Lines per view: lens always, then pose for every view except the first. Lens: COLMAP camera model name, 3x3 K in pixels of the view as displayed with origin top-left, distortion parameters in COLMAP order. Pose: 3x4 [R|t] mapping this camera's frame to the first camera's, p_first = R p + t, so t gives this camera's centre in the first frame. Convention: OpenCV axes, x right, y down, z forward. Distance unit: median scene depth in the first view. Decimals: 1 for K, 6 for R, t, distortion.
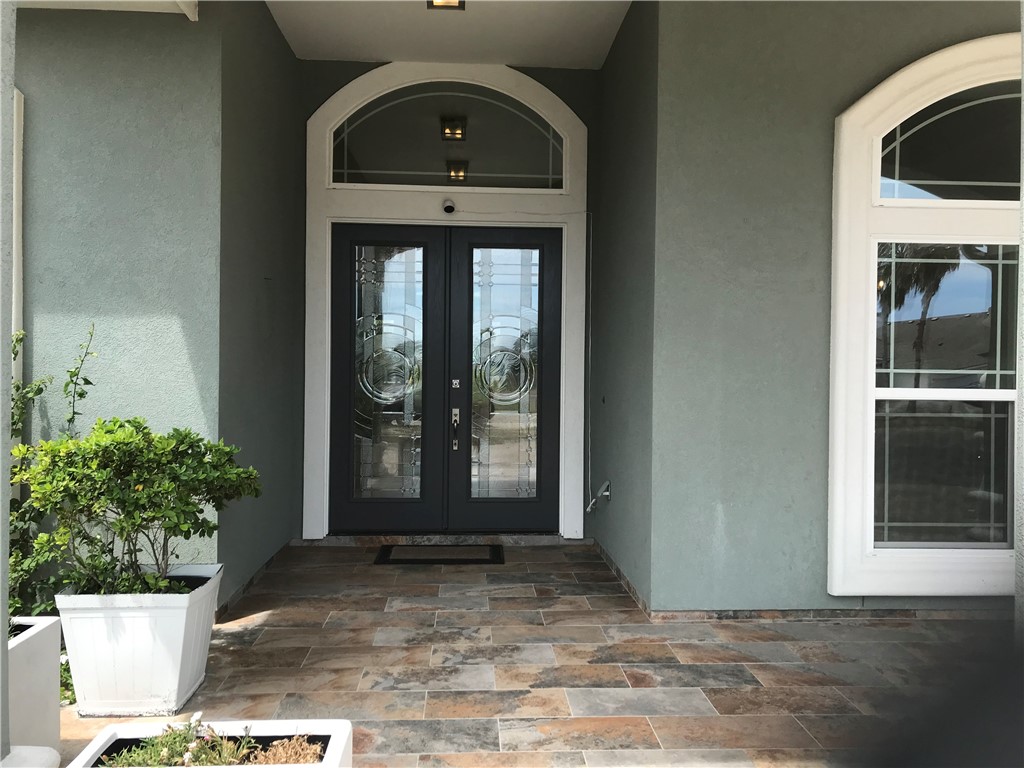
lens RADIAL K [[841.4, 0, 514.6], [0, 841.4, 389.0], [0, 0, 1]] dist [0.042331, -0.036593]
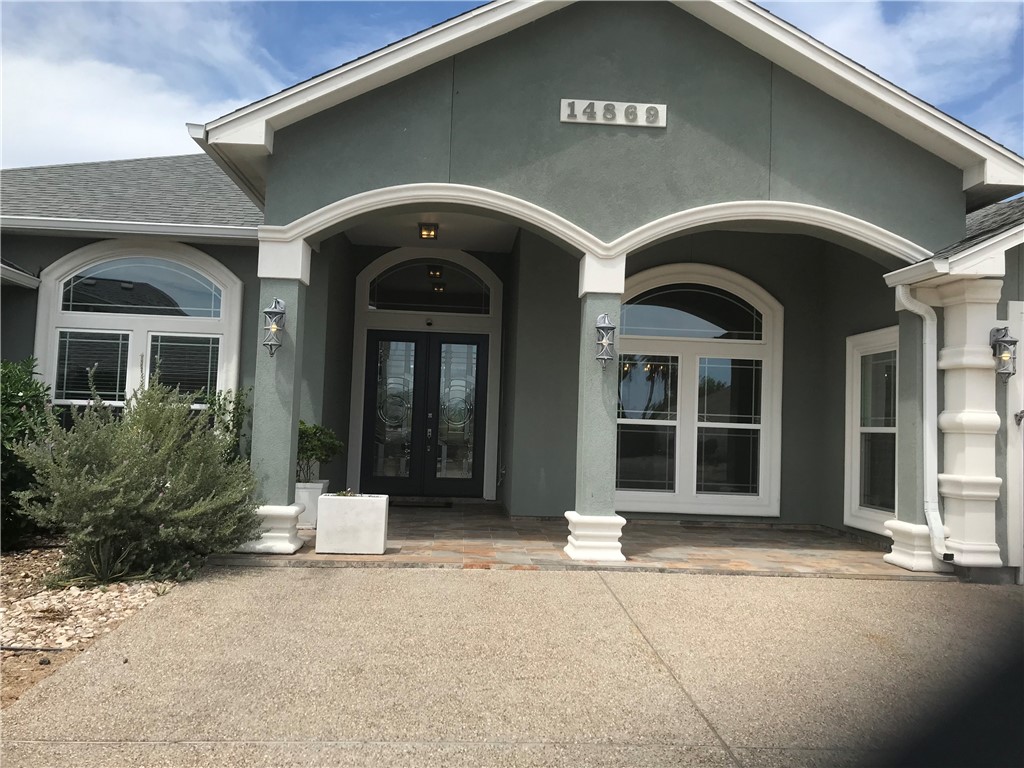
lens RADIAL K [[841.4, 0, 514.3], [0, 841.4, 377.1], [0, 0, 1]] dist [0.042331, -0.036593]
pose [[0.999687, 0.023698, 0.007958, 0.100328], [-0.023024, 0.996831, -0.076149, 0.046821], [-0.009737, 0.075942, 0.997065, -0.873653]]
